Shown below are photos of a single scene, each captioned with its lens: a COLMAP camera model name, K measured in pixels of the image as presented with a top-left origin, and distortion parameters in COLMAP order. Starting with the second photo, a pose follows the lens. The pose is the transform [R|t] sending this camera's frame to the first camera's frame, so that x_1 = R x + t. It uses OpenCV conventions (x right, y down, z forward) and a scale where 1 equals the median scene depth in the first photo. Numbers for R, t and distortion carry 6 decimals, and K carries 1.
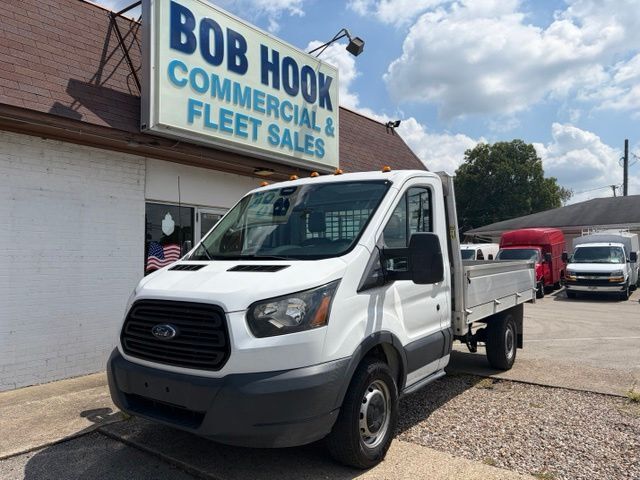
lens RADIAL K [[480.2, 0, 318.6], [0, 480.2, 238.4], [0, 0, 1]] dist [0.040564, -0.003619]
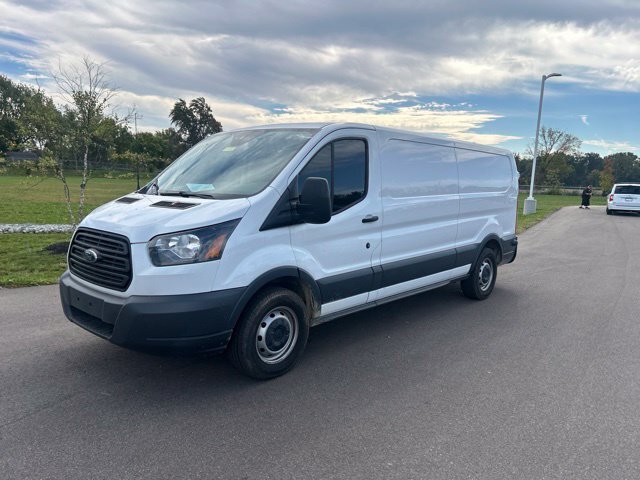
lens RADIAL K [[480.2, 0, 323.4], [0, 480.2, 237.6], [0, 0, 1]] dist [0.040564, -0.003619]
pose [[0.992895, 0.051539, -0.107249, 0.334954], [-0.034230, 0.986944, 0.157387, -0.049324], [0.113960, -0.152598, 0.981696, -0.068993]]
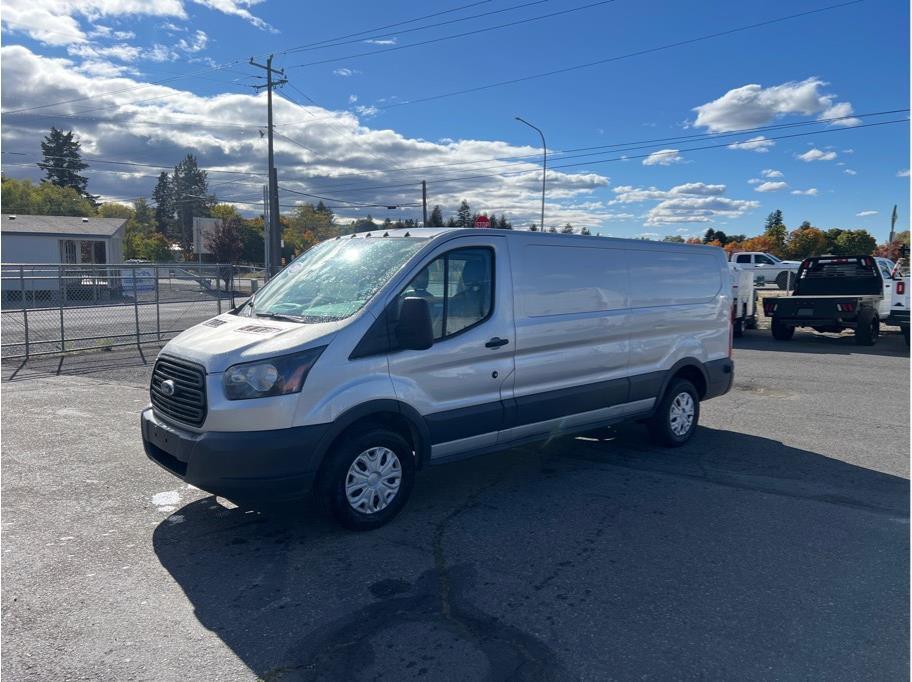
lens RADIAL K [[684.2, 0, 456.9], [0, 684.2, 346.6], [0, 0, 1]] dist [0.040564, -0.003619]
pose [[0.975317, 0.044946, -0.216188, 0.571010], [-0.013502, 0.989372, 0.144777, -0.112266], [0.220398, -0.138285, 0.965558, -0.273302]]
